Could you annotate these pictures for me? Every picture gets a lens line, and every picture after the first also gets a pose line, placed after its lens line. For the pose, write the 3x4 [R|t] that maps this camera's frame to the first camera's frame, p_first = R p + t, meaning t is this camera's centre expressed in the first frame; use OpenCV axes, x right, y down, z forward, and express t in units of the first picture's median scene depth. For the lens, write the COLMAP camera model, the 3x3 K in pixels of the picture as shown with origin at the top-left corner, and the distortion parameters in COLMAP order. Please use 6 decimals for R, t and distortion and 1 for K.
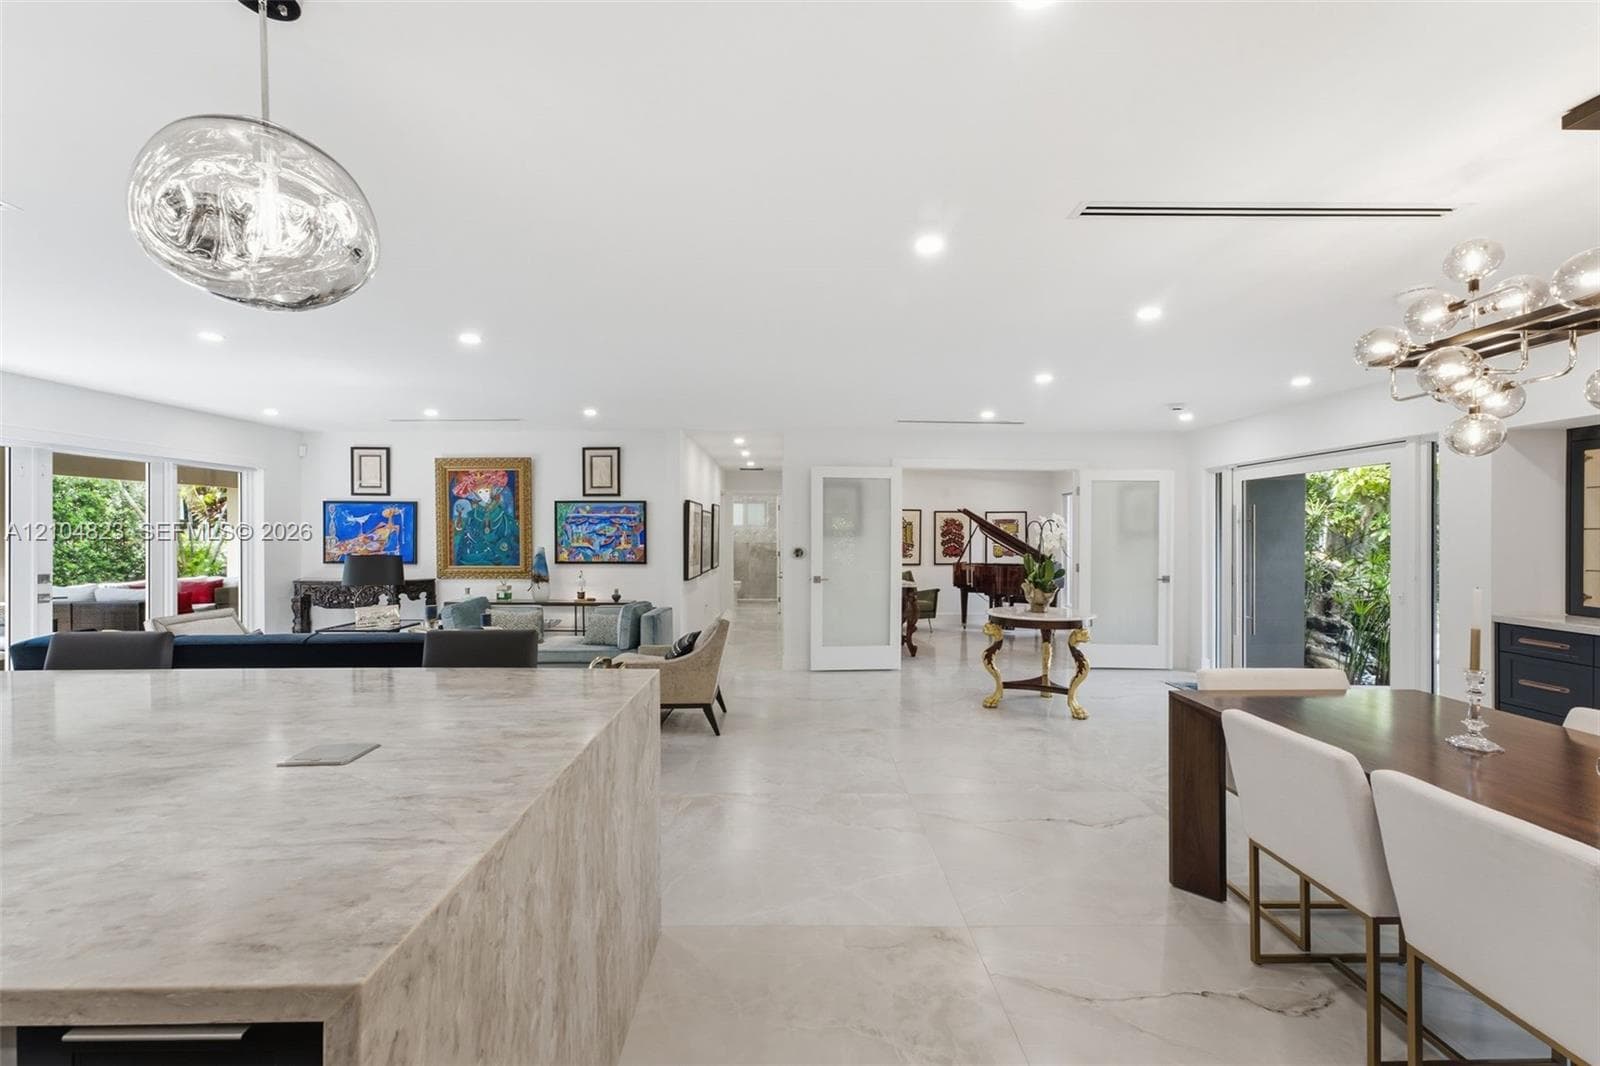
lens RADIAL K [[662.7, 0, 795.5], [0, 662.7, 534.4], [0, 0, 1]] dist [-0.013054, 0.009095]
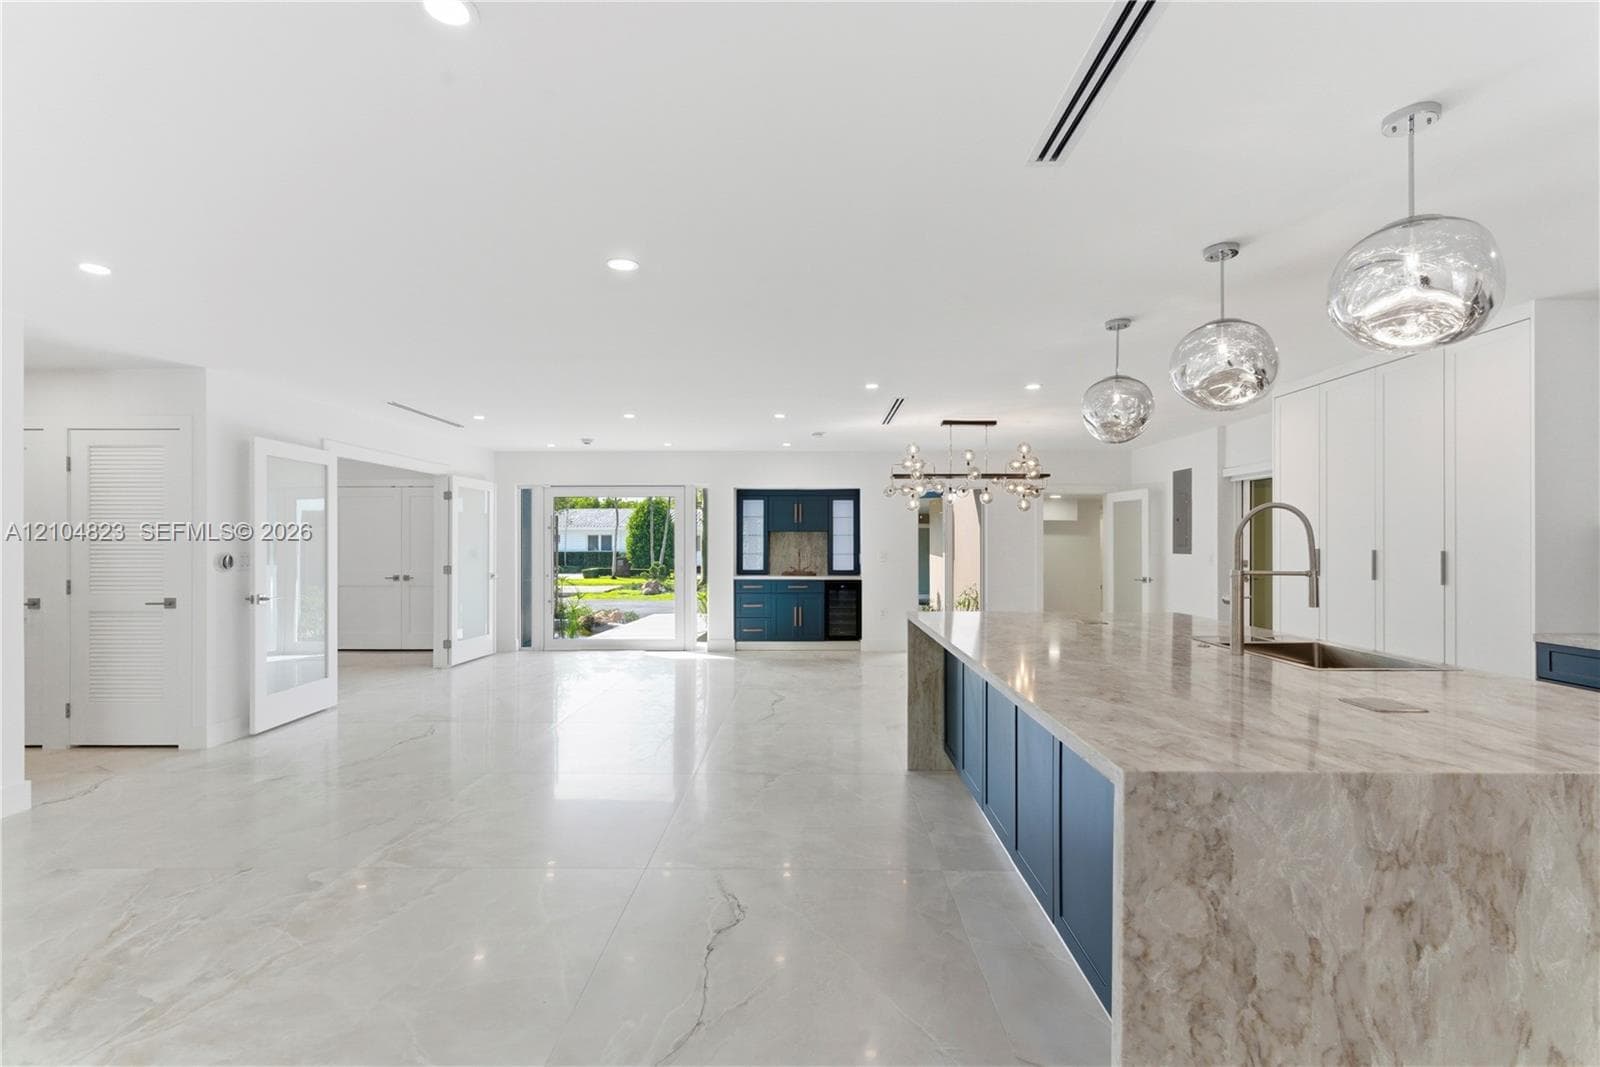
lens RADIAL K [[719.8, 0, 807.1], [0, 719.8, 538.5], [0, 0, 1]] dist [0.005381, -0.002777]
pose [[0.024834, 0.004533, 0.999681, -0.686466], [0.001239, 0.999989, -0.004566, 0.007209], [-0.999691, 0.001352, 0.024828, 0.409439]]
